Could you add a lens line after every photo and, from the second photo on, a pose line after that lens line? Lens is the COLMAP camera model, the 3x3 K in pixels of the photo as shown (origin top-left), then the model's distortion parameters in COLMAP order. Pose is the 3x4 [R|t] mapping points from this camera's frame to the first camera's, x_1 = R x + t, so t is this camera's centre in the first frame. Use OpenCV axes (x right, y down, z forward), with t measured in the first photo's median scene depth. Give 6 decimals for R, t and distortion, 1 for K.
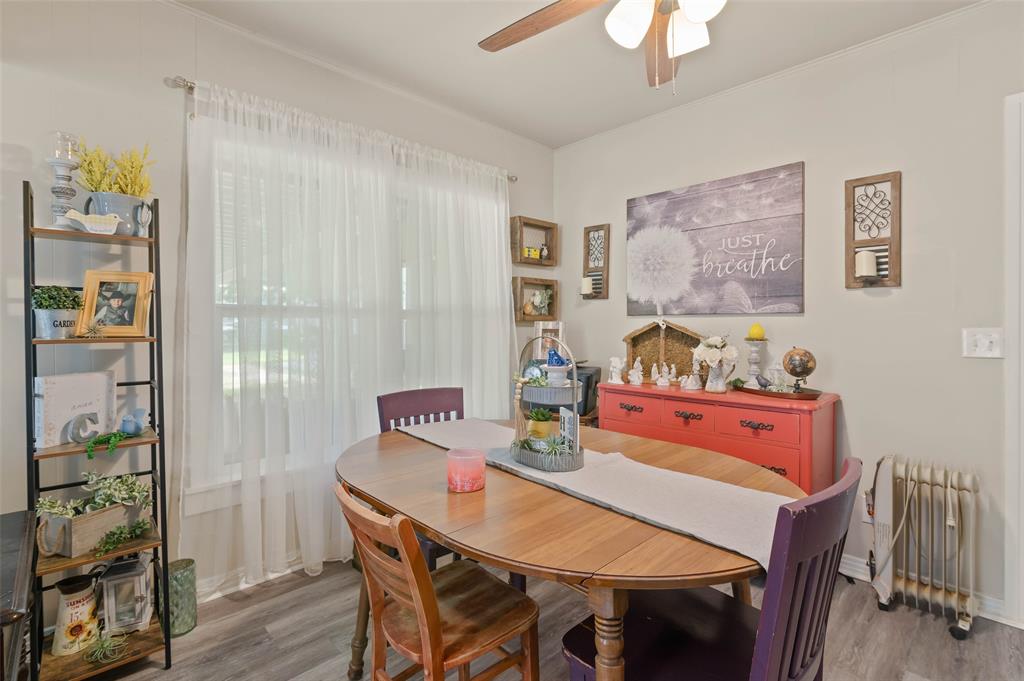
lens RADIAL K [[477.7, 0, 510.4], [0, 477.7, 328.8], [0, 0, 1]] dist [-0.004299, 0.000095]
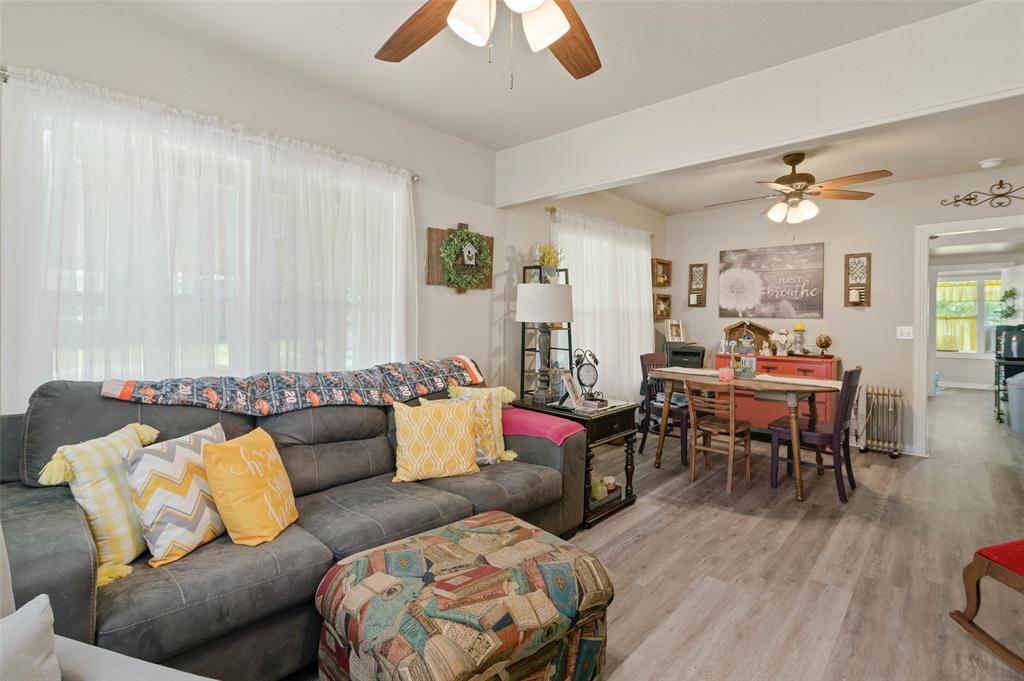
lens RADIAL K [[475.7, 0, 513.3], [0, 475.7, 322.0], [0, 0, 1]] dist [0.000845, 0.000159]
pose [[0.998504, 0.008145, 0.054072, -0.714208], [-0.008280, 0.999963, 0.002278, -0.007968], [-0.054052, -0.002723, 0.998534, -0.835857]]
